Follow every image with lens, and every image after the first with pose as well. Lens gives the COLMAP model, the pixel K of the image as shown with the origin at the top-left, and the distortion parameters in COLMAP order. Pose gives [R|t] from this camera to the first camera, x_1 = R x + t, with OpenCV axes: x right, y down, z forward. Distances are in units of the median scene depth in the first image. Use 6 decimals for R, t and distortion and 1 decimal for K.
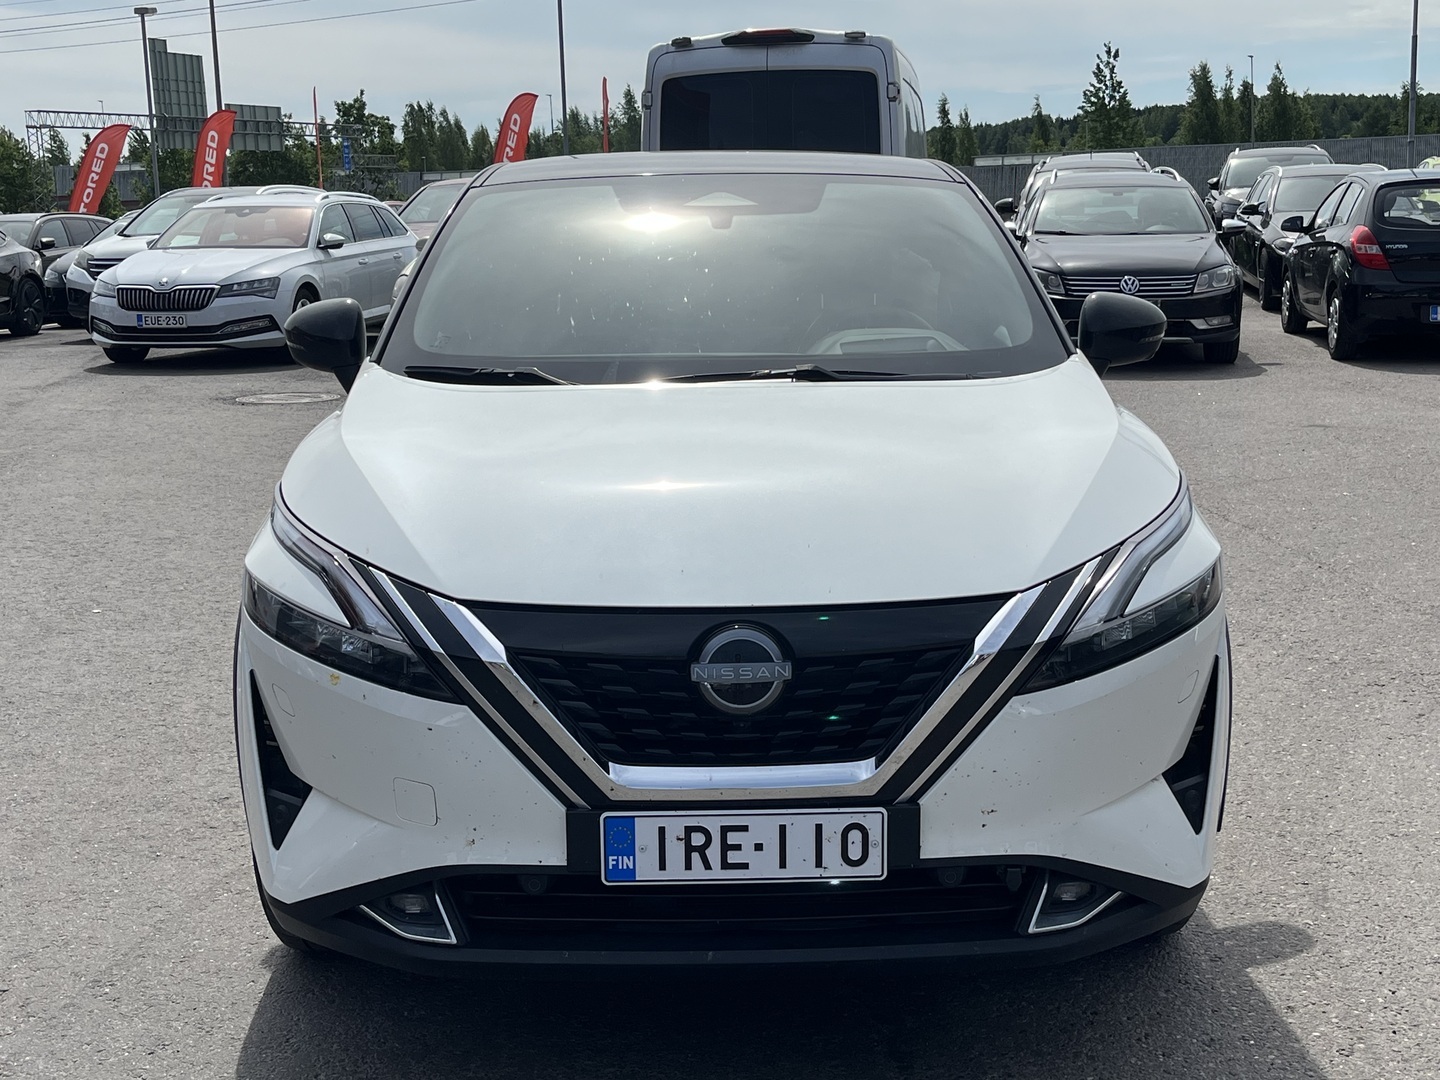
lens RADIAL K [[1879.0, 0, 720.0], [0, 1879.0, 540.0], [0, 0, 1]] dist [0.059898, -0.118900]
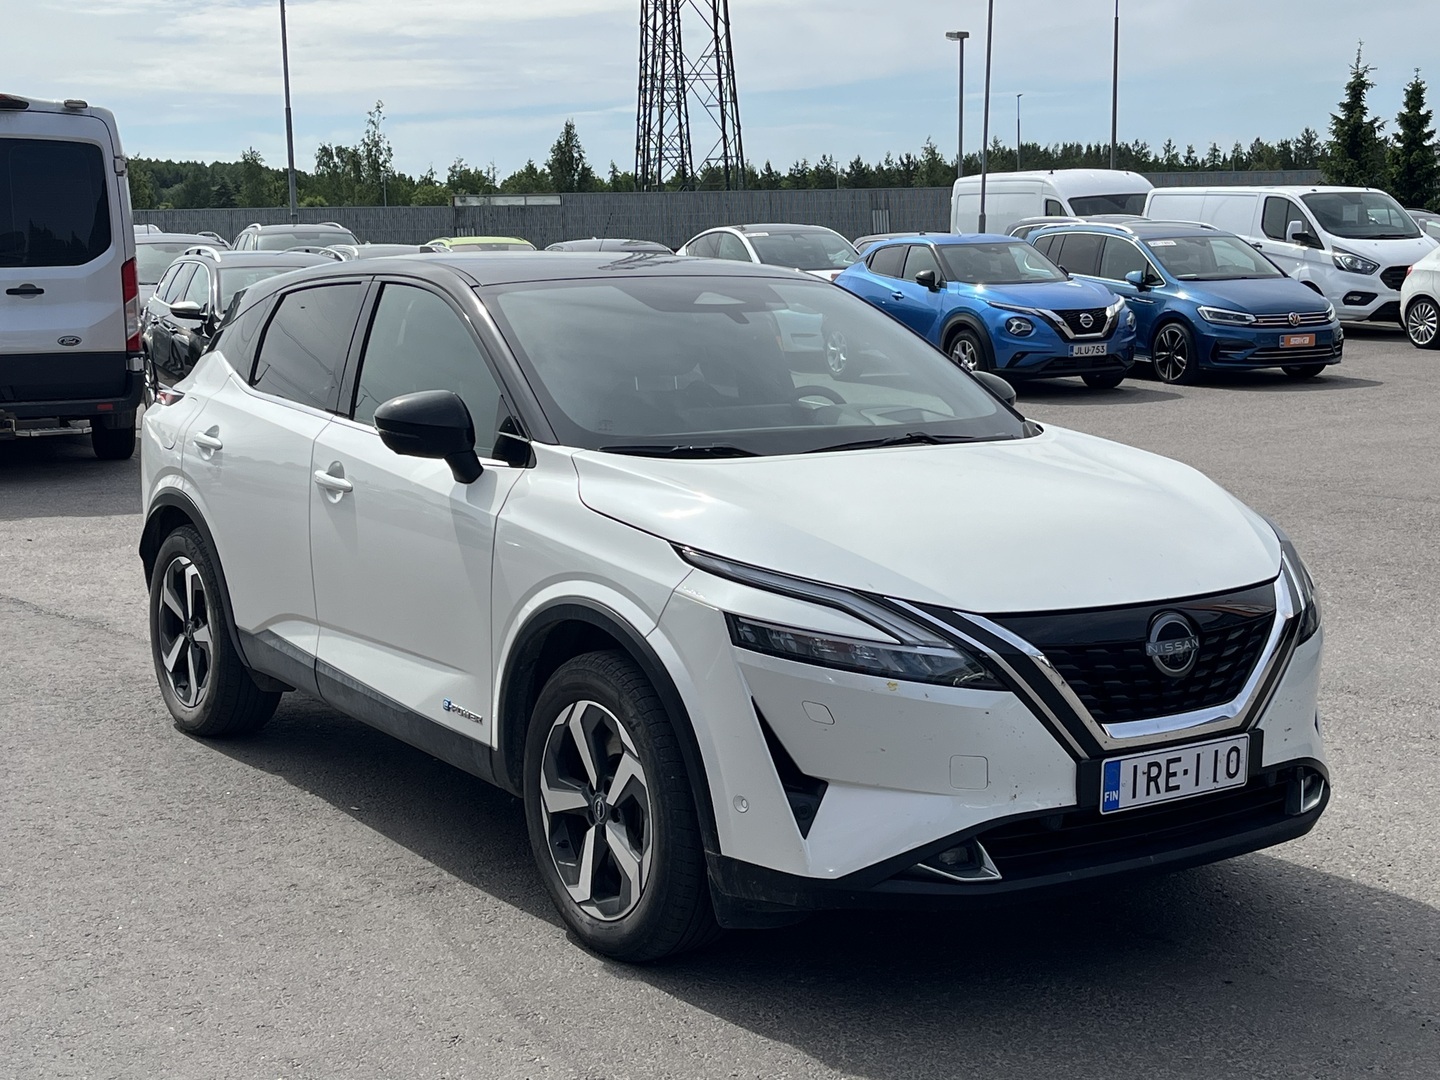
lens RADIAL K [[2016.1, 0, 720.0], [0, 2016.1, 540.0], [0, 0, 1]] dist [0.030974, -0.033729]
pose [[0.846306, -0.062633, 0.529002, -1.041441], [0.086666, 0.996022, -0.020723, -0.005681], [-0.525599, 0.063384, 0.848368, -0.090518]]
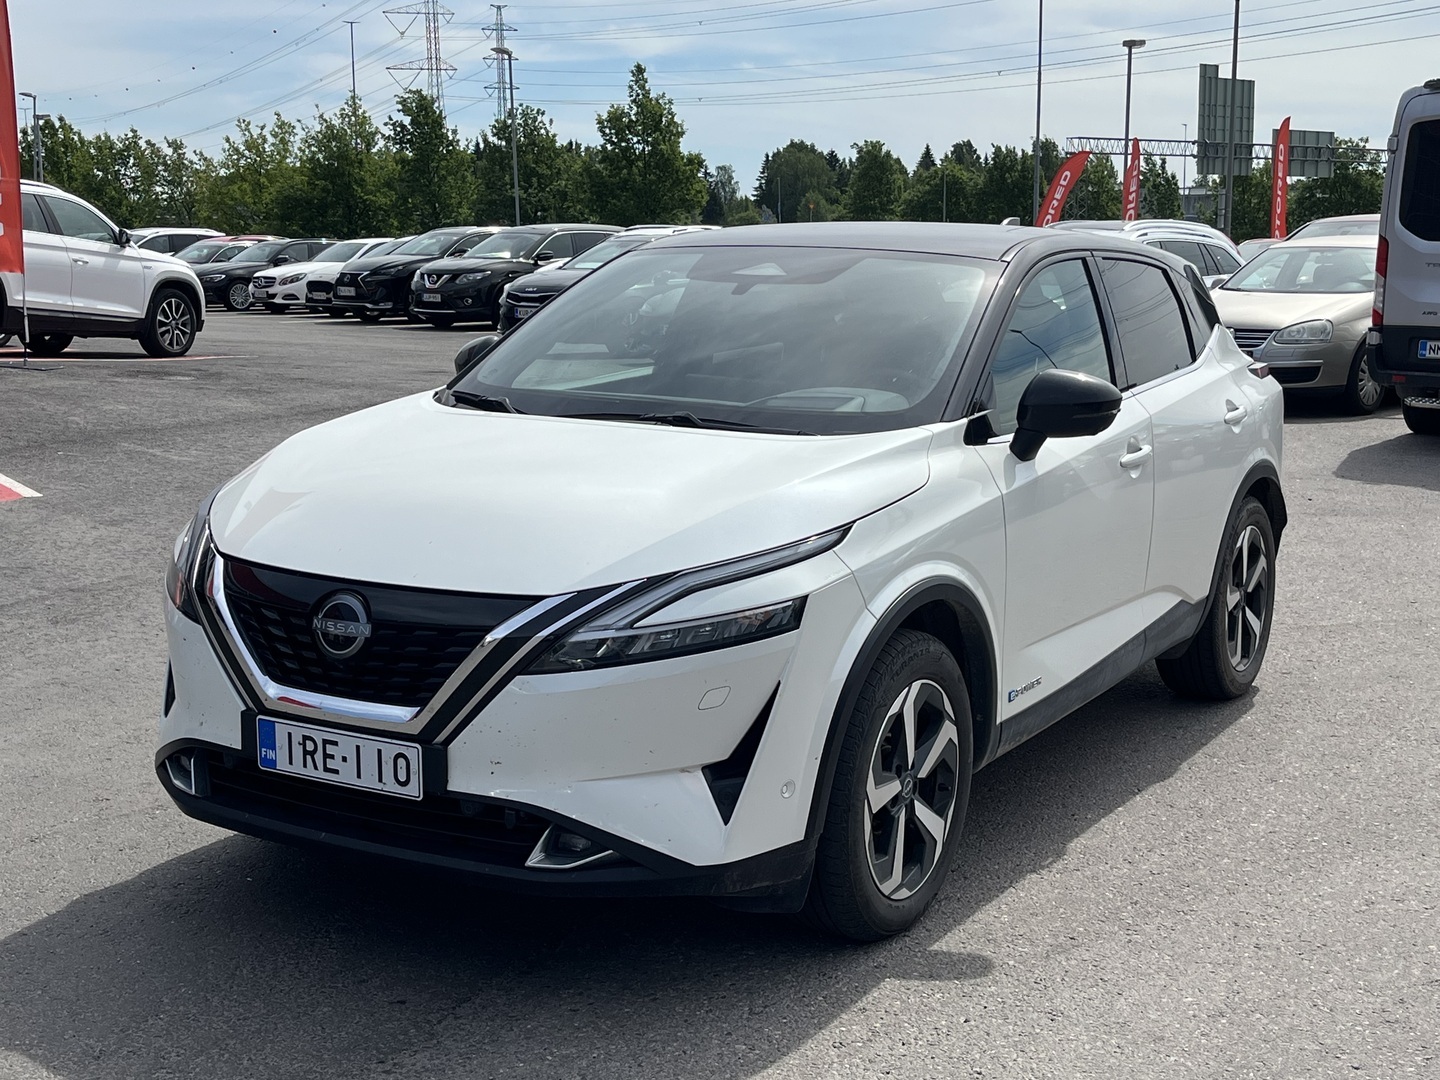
lens RADIAL K [[1962.5, 0, 720.0], [0, 1962.5, 540.0], [0, 0, 1]] dist [0.027508, -0.054048]
pose [[0.852635, 0.107775, -0.511271, 0.945914], [-0.117479, 0.992985, 0.013401, -0.042116], [0.509128, 0.048638, 0.859315, -0.074832]]
